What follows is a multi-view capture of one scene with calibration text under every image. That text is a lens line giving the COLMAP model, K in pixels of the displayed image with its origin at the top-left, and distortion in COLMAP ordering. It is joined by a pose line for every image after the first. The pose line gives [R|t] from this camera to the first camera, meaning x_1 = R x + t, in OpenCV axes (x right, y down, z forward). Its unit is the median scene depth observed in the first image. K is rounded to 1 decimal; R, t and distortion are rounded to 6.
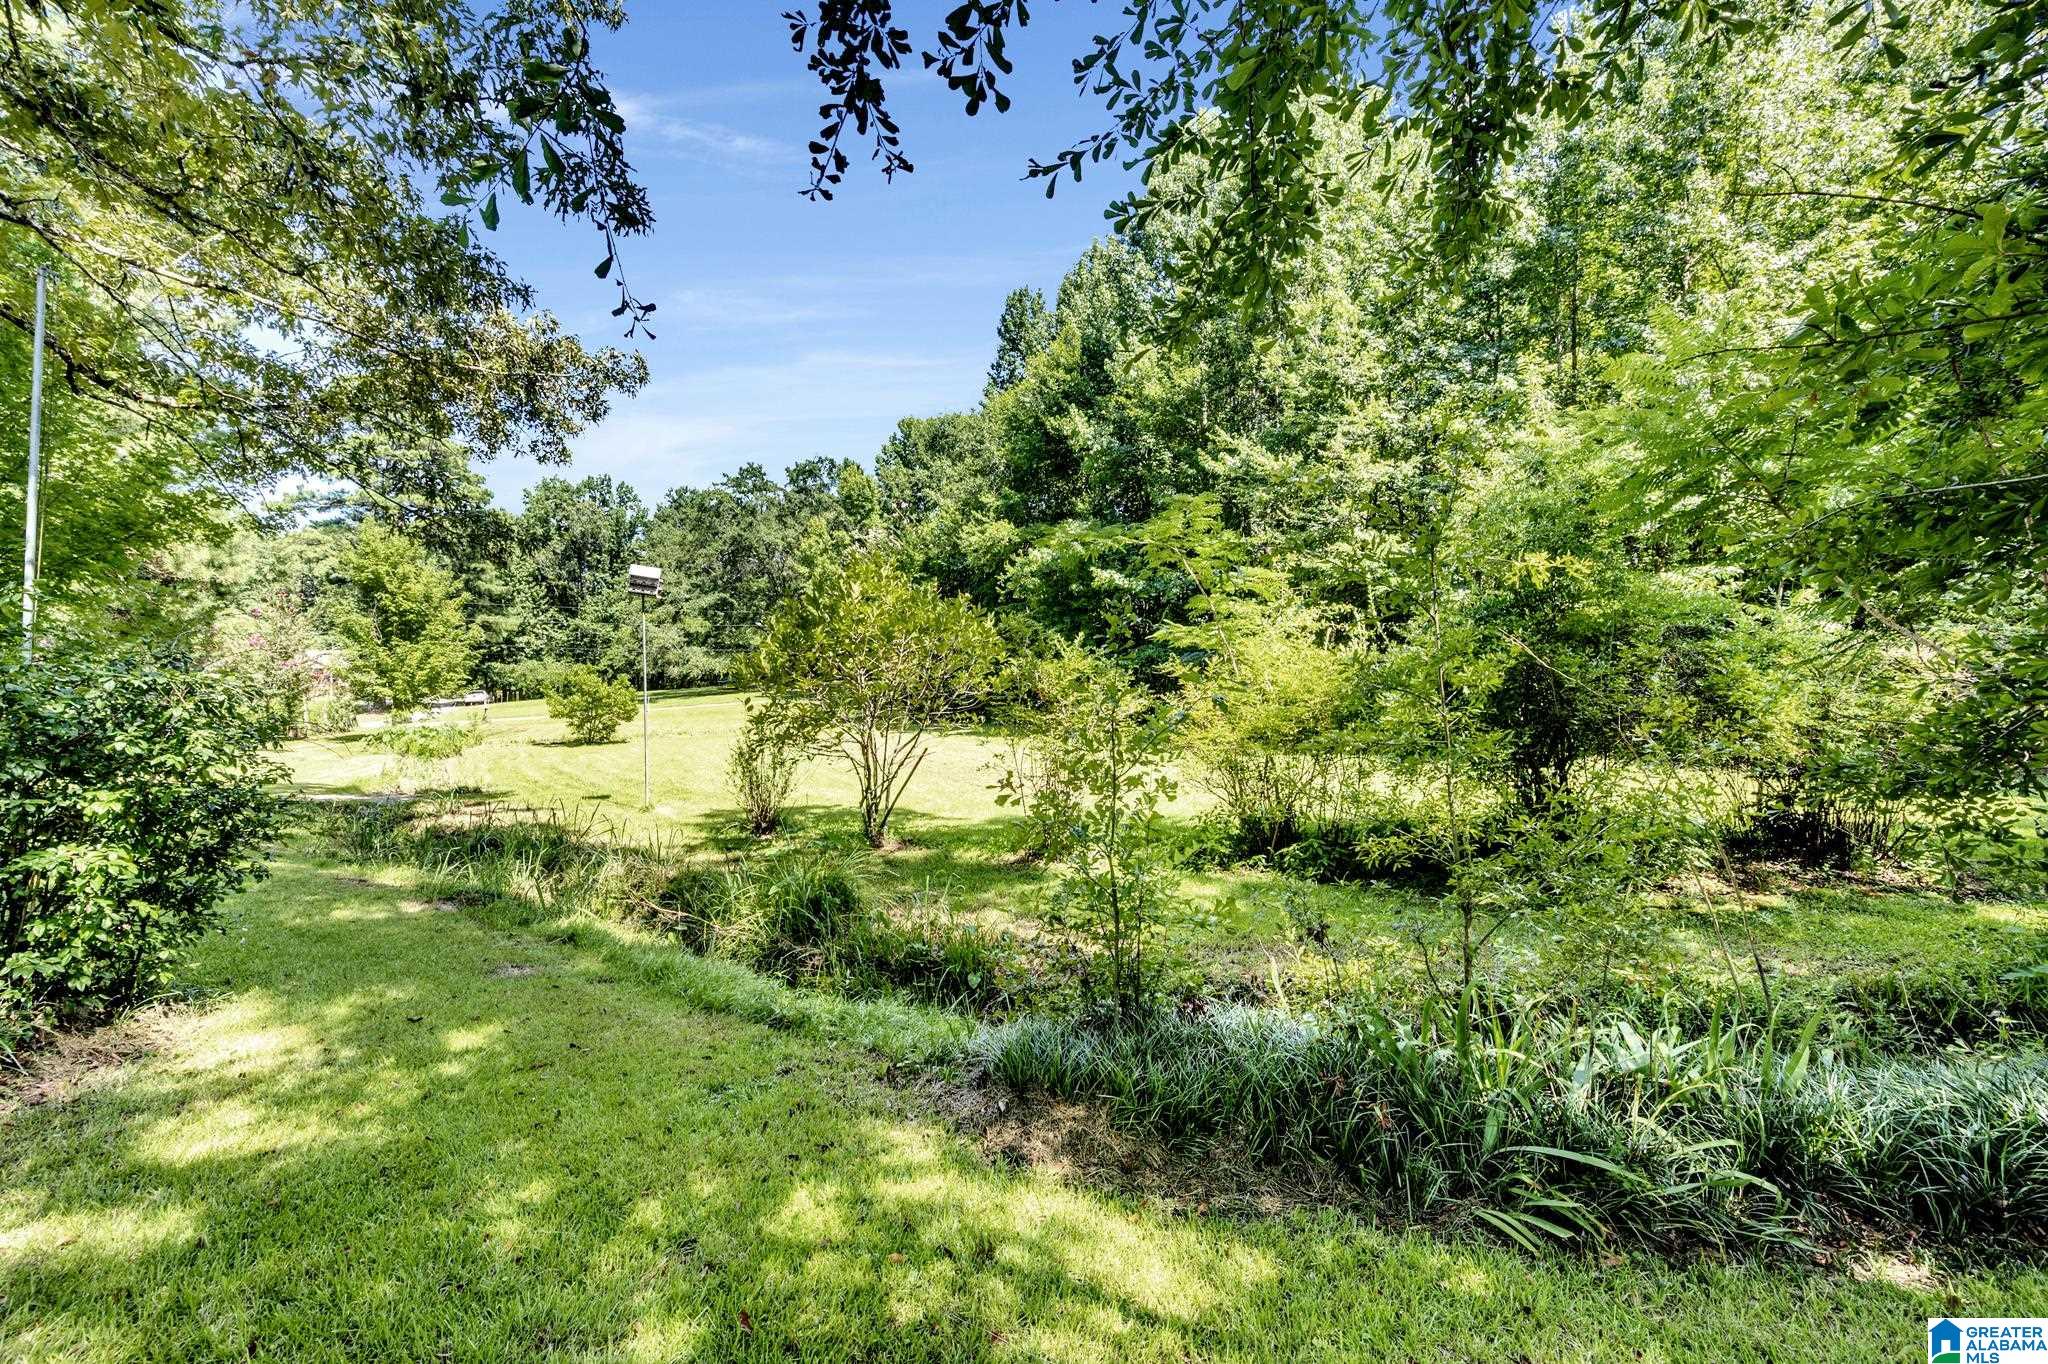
lens RADIAL K [[795.8, 0, 1019.8], [0, 795.8, 690.9], [0, 0, 1]] dist [-0.010168, 0.000852]
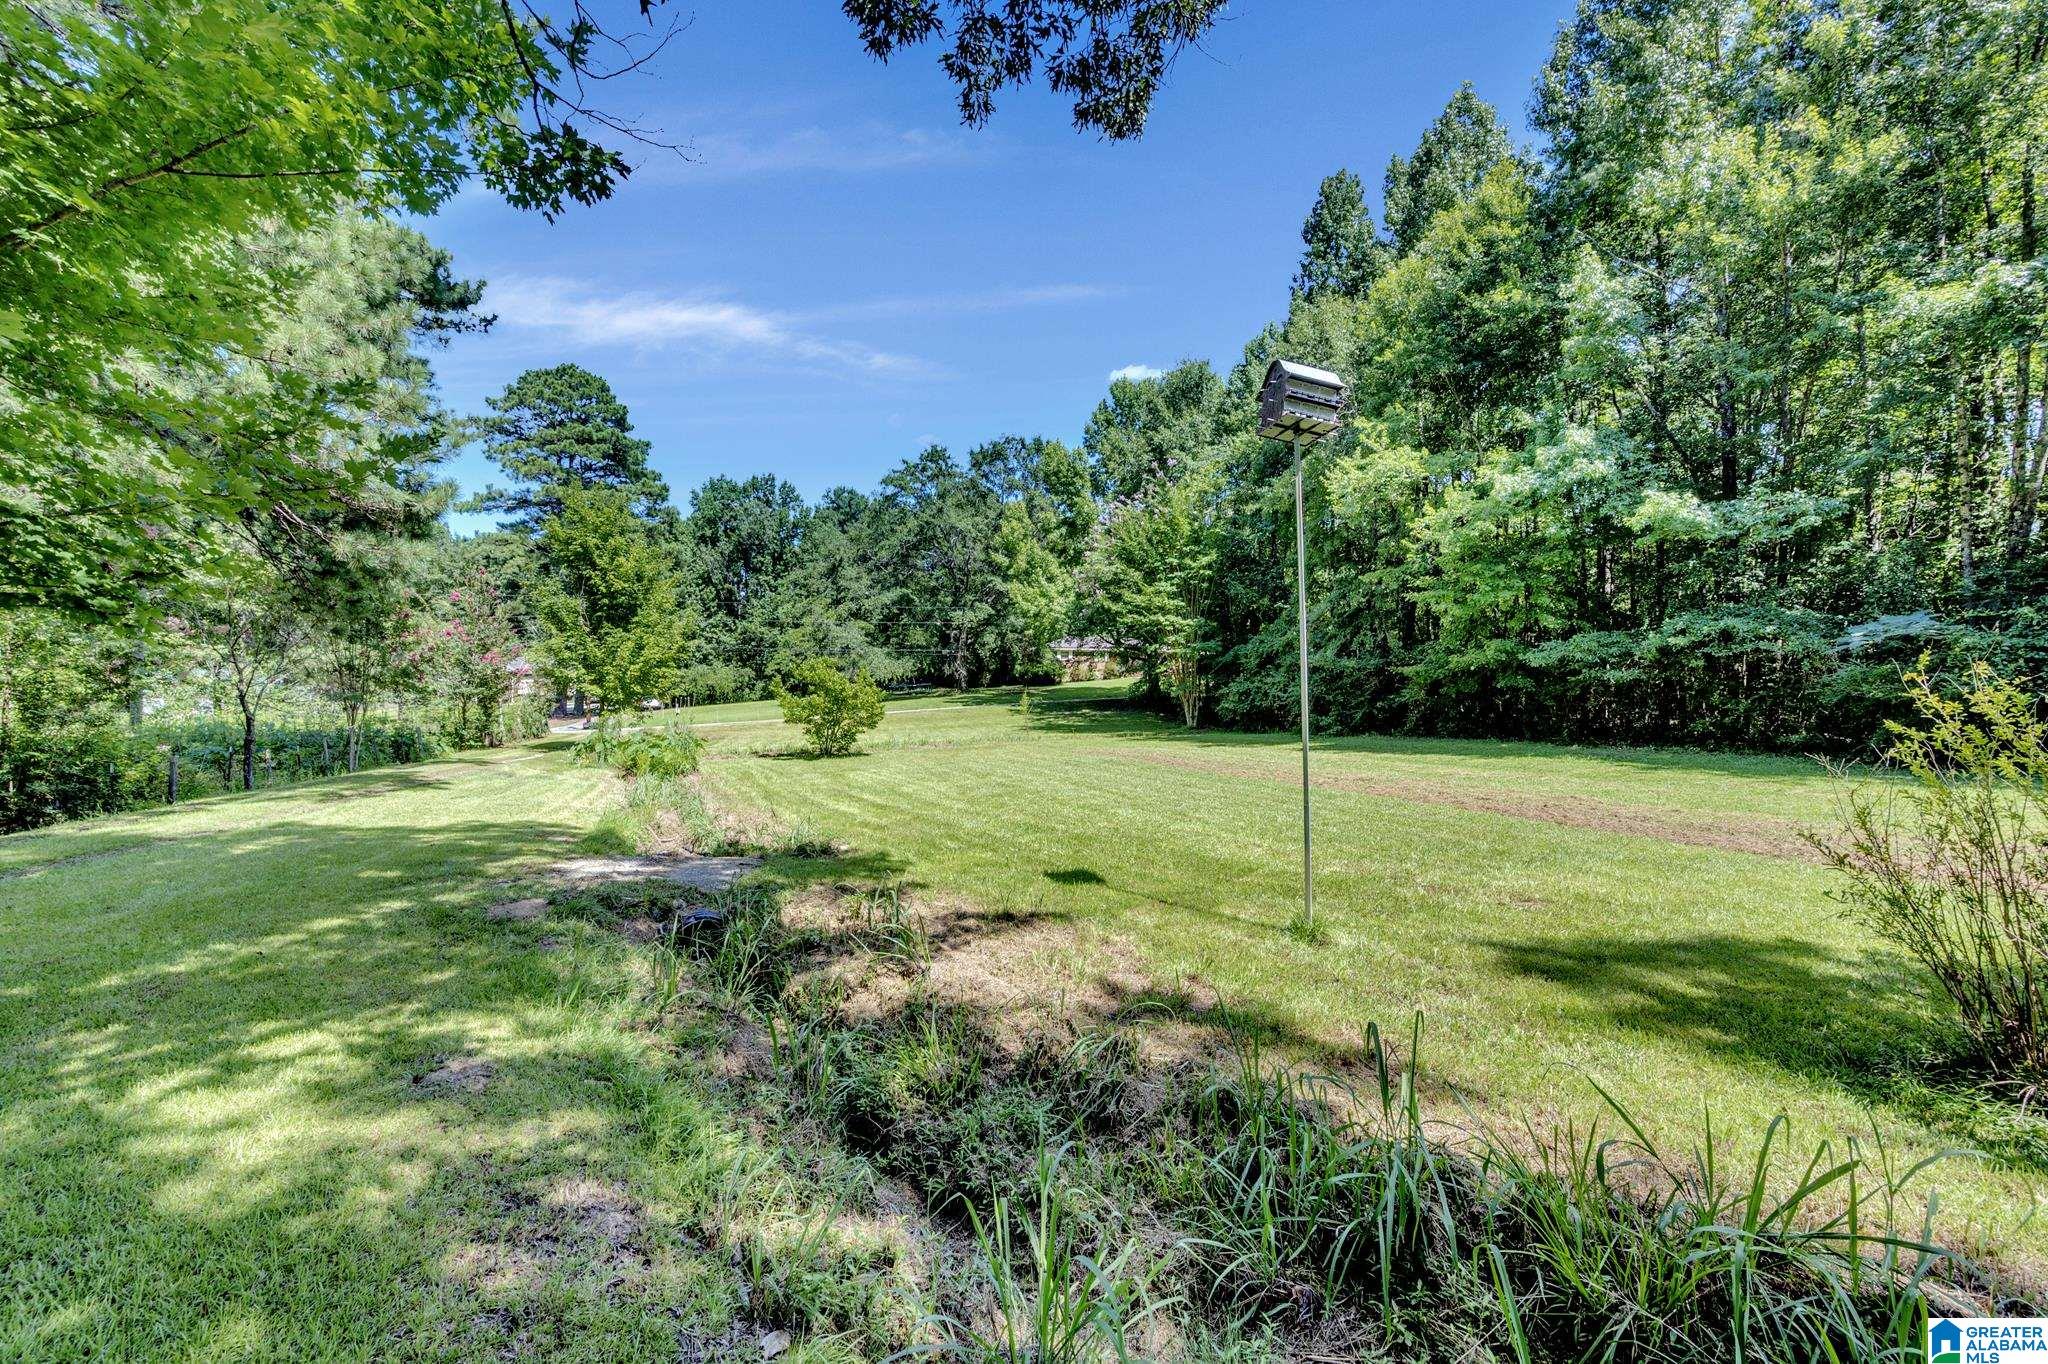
lens RADIAL K [[795.8, 0, 1019.8], [0, 795.8, 690.9], [0, 0, 1]] dist [-0.010168, 0.000852]
pose [[0.990257, -0.000765, -0.139248, -0.128068], [-0.000885, 0.999930, -0.011788, 0.005645], [0.139247, 0.011797, 0.990187, 0.126248]]
